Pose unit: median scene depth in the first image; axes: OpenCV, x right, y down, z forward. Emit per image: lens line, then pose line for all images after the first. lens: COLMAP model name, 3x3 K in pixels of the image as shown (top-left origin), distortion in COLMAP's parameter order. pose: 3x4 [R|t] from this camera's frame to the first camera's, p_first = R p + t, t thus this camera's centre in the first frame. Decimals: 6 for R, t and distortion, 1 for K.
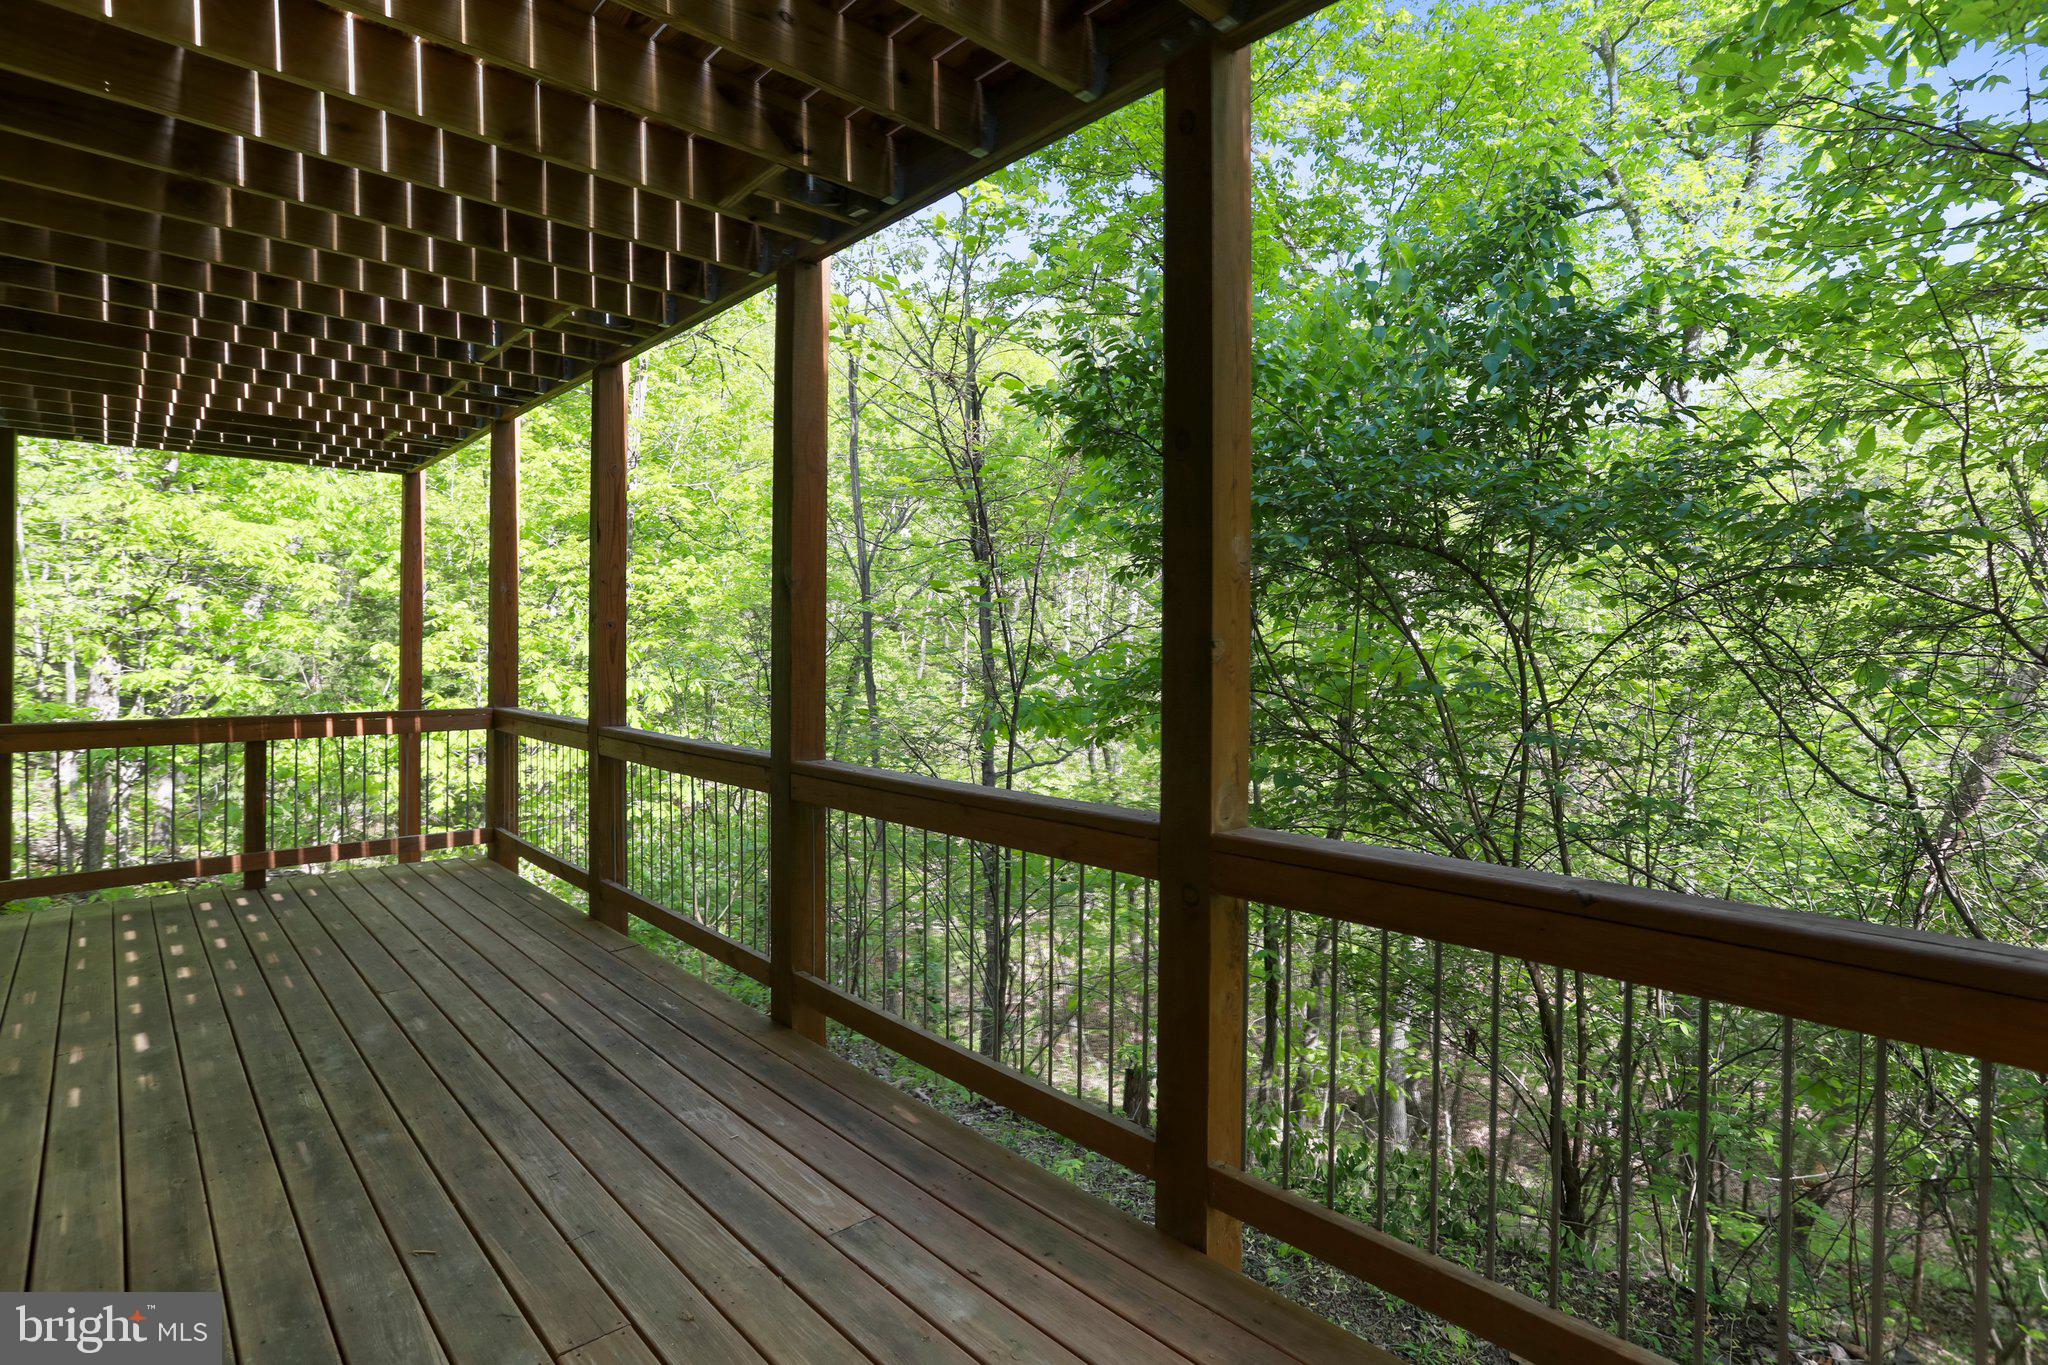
lens RADIAL K [[1022.7, 0, 1034.9], [0, 1022.7, 674.0], [0, 0, 1]] dist [-0.050197, 0.030333]
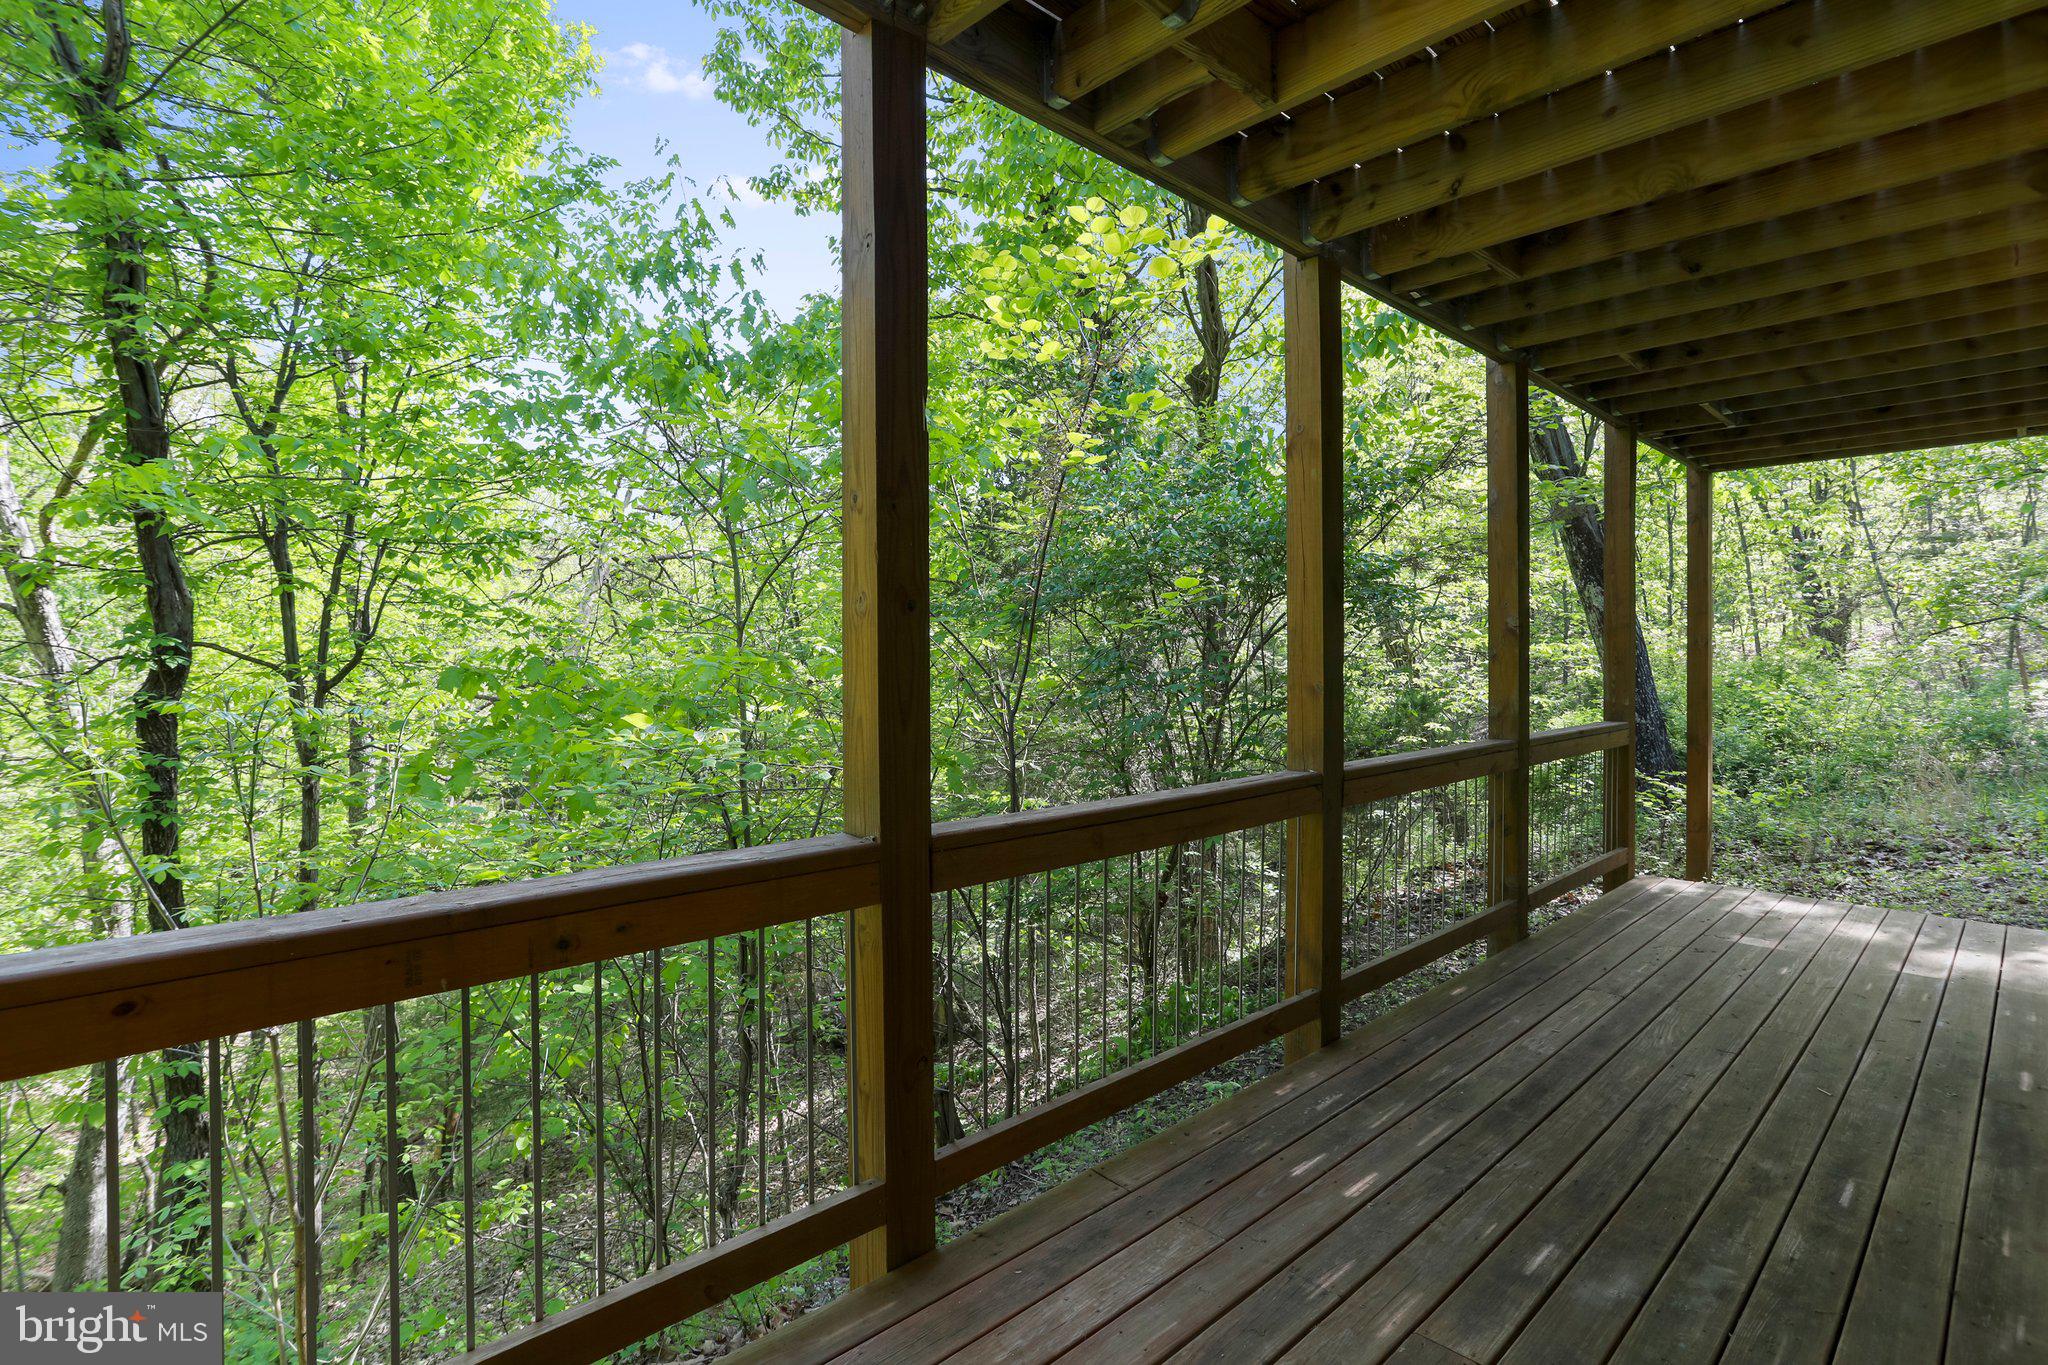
lens RADIAL K [[1022.7, 0, 1034.9], [0, 1022.7, 674.0], [0, 0, 1]] dist [-0.050197, 0.030333]
pose [[-0.027440, -0.019888, 0.999426, -1.384486], [0.030768, 0.999312, 0.020731, -0.039959], [-0.999150, 0.031319, -0.026809, 1.498964]]
